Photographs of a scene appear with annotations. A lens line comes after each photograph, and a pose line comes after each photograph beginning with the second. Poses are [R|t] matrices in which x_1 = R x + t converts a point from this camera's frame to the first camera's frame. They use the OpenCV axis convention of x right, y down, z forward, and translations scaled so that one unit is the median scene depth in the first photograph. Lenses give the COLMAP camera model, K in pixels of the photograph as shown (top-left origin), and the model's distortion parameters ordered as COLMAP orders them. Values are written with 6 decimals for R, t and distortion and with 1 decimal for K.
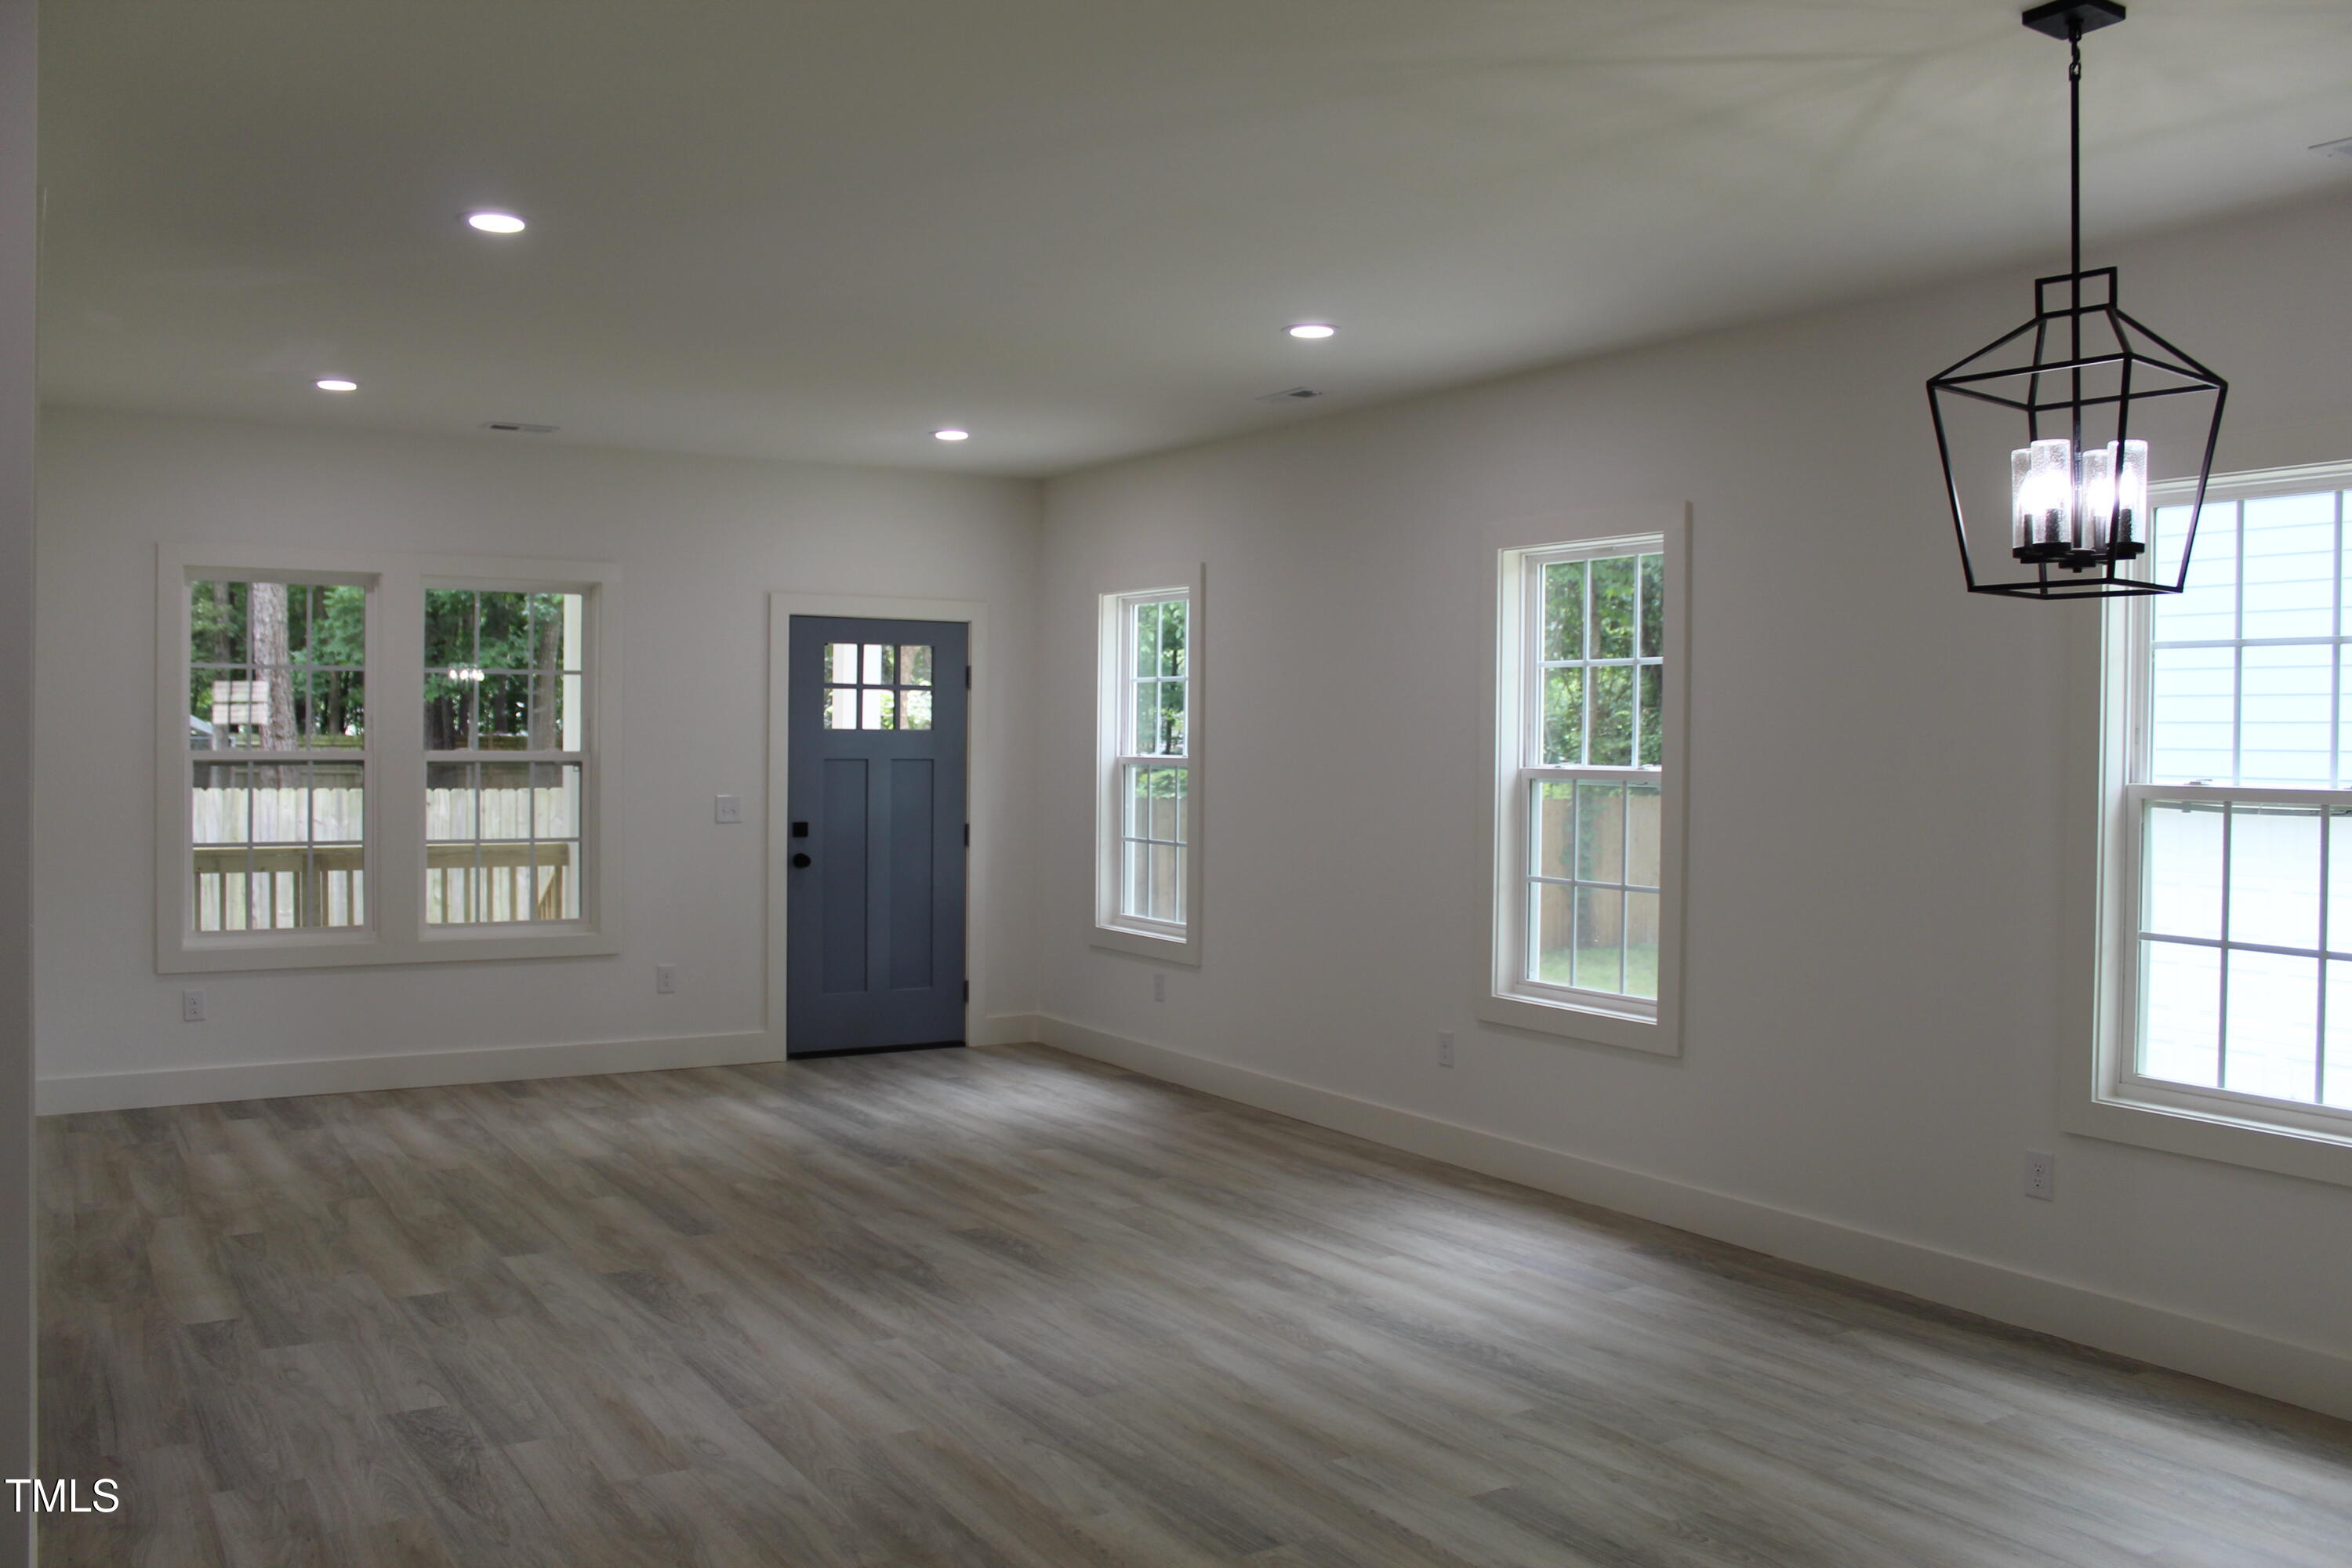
lens RADIAL K [[1994.3, 0, 1173.9], [0, 1994.3, 777.2], [0, 0, 1]] dist [-0.014427, -0.001817]
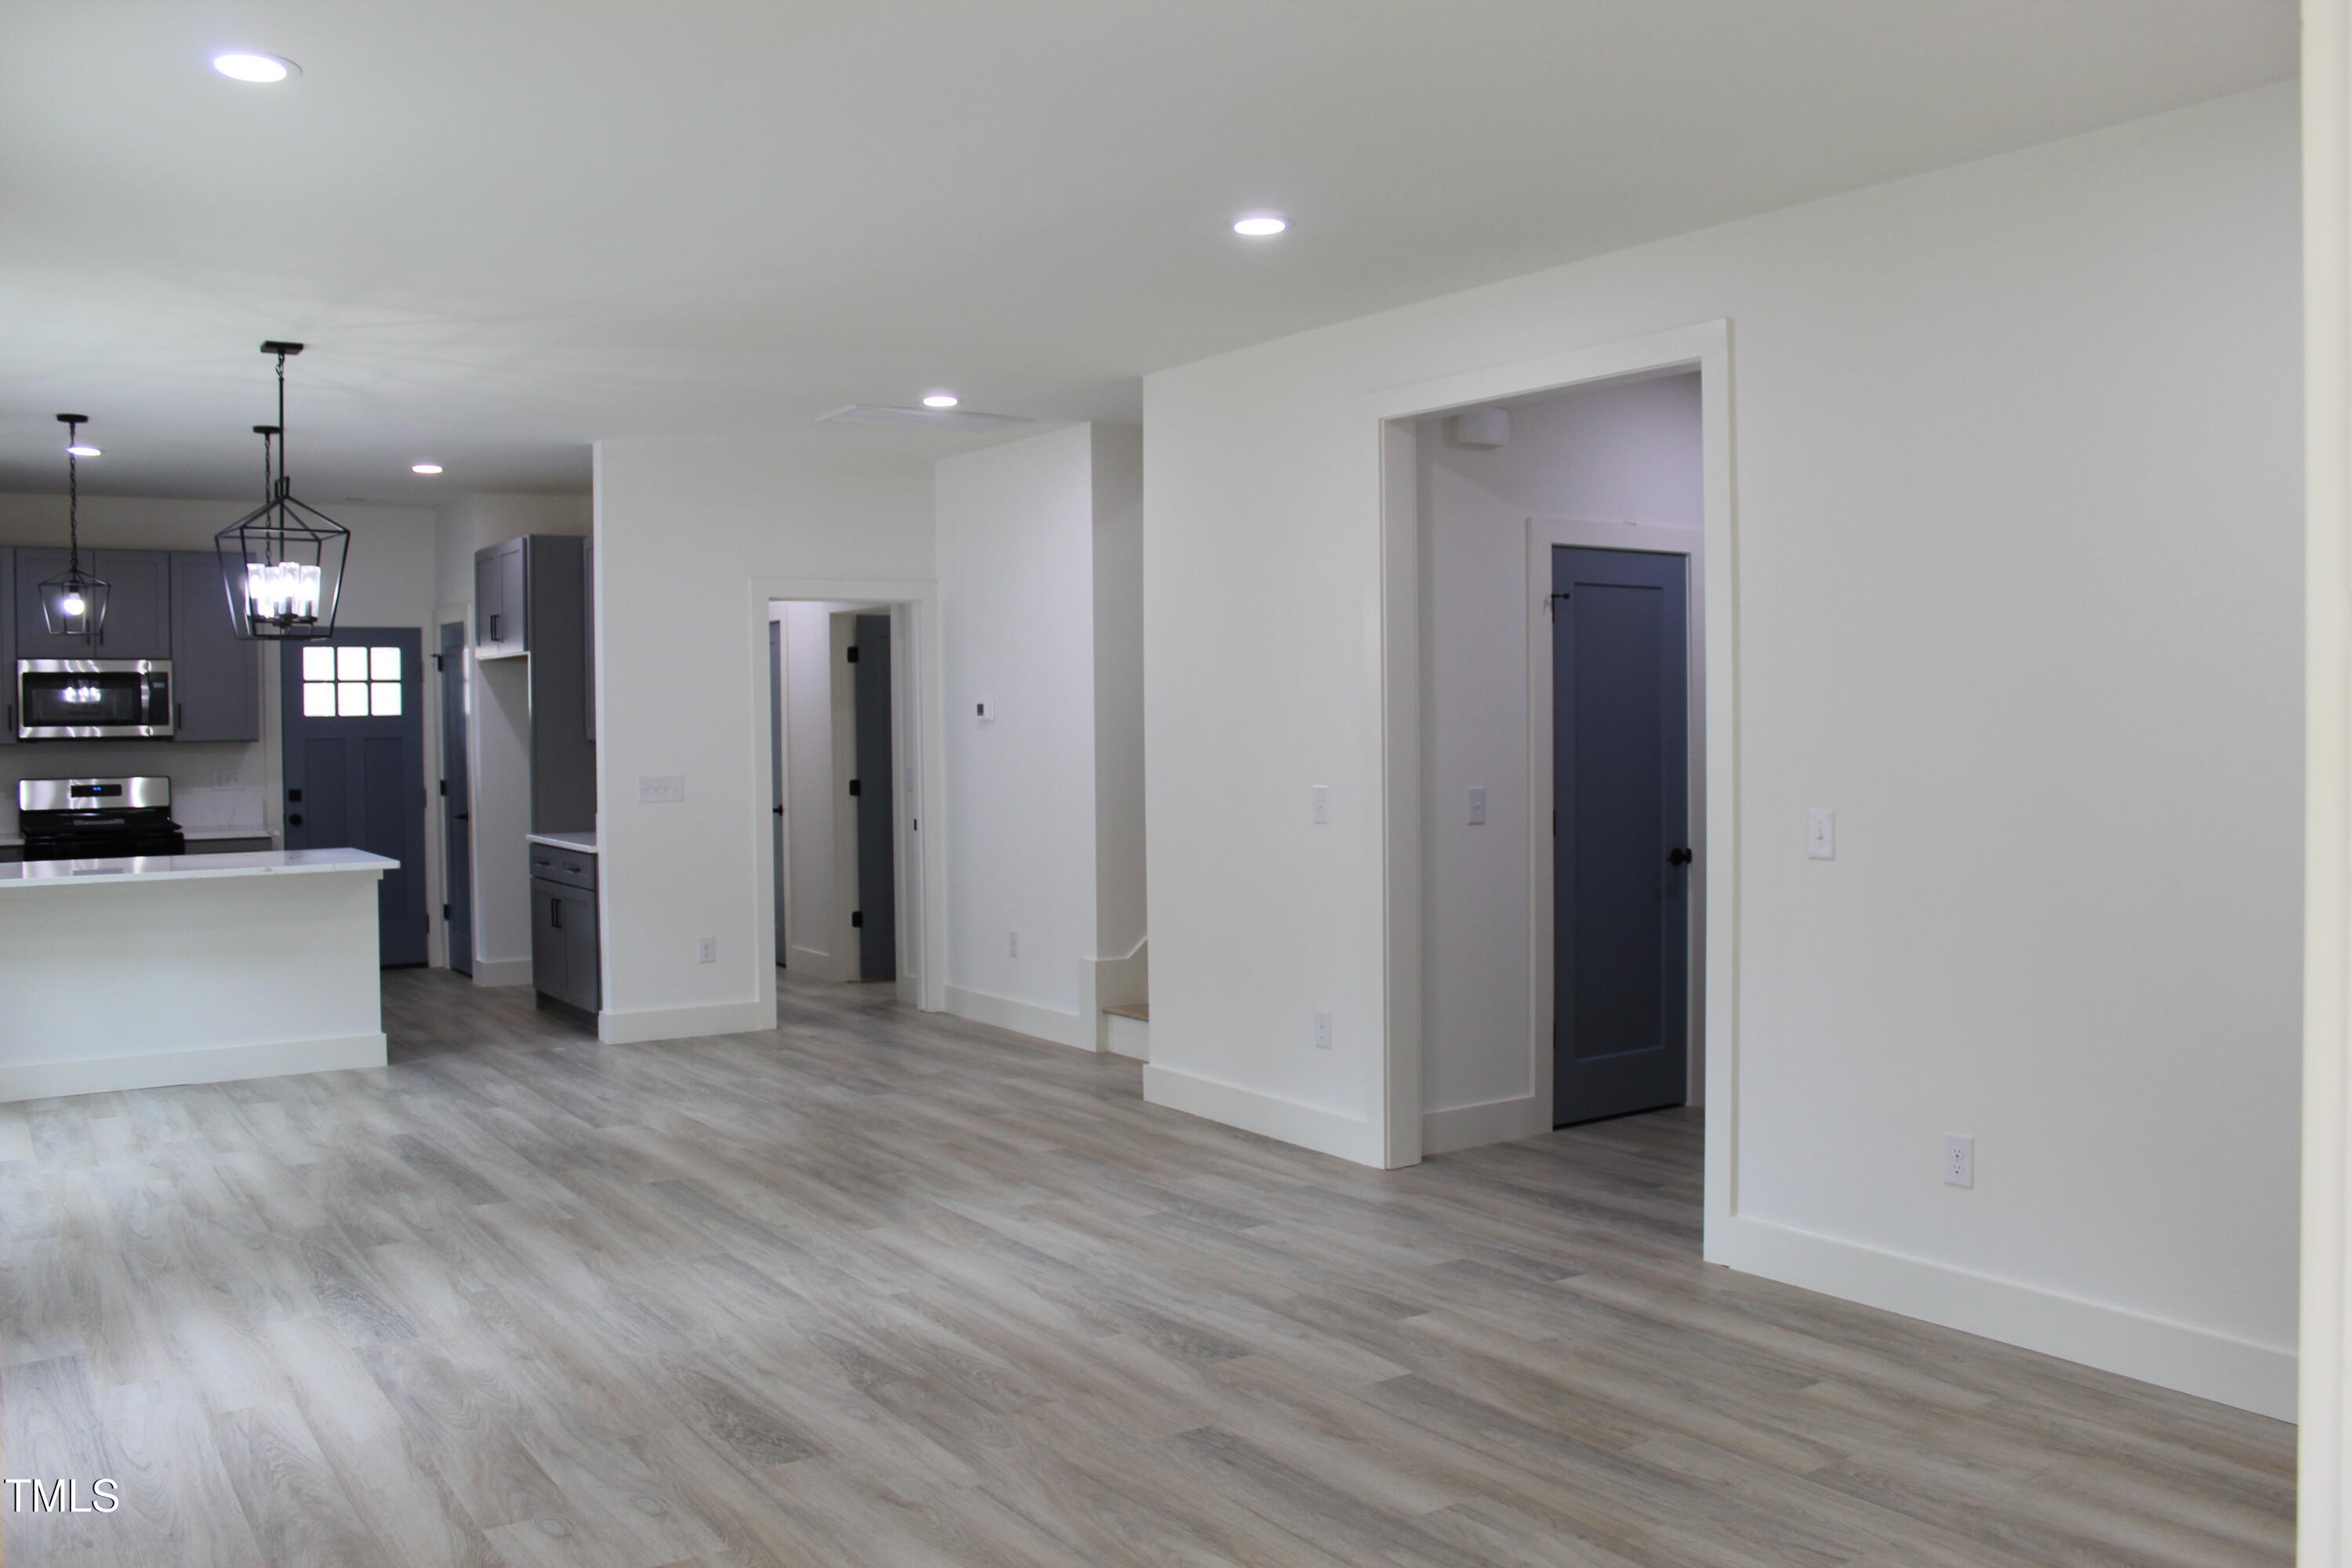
lens RADIAL K [[1994.3, 0, 1173.7], [0, 1994.3, 783.5], [0, 0, 1]] dist [-0.014427, -0.001817]
pose [[-0.999231, 0.012883, -0.037021, -0.249561], [0.010895, 0.998514, 0.053401, -0.033756], [0.037654, 0.052957, -0.997887, 1.998226]]
